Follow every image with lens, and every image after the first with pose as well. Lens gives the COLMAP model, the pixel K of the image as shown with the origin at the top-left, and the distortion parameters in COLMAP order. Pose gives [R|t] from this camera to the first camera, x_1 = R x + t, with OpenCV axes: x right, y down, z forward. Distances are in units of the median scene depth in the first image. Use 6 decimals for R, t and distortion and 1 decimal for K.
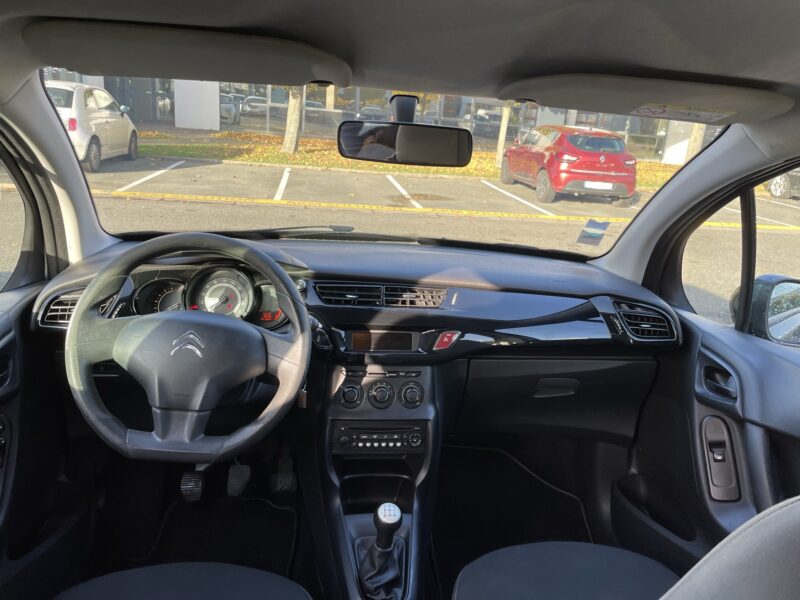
lens RADIAL K [[594.0, 0, 397.5], [0, 594.0, 300.0], [0, 0, 1]] dist [0.073509, -0.093440]
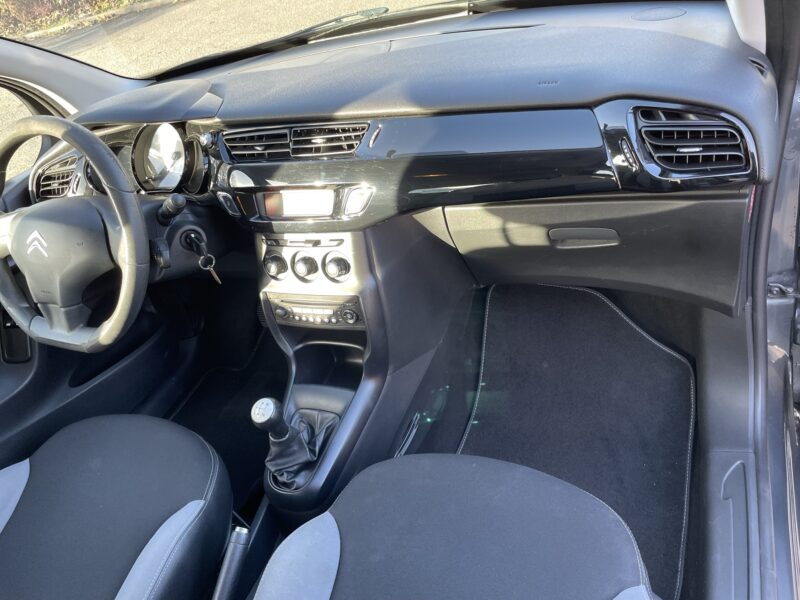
lens RADIAL K [[594.0, 0, 399.9], [0, 594.0, 304.2], [0, 0, 1]] dist [0.073509, -0.093440]
pose [[0.835286, 0.074290, -0.544773, 0.537257], [0.160817, 0.914487, 0.371284, -0.082359], [0.525771, -0.397737, 0.751911, 0.399672]]
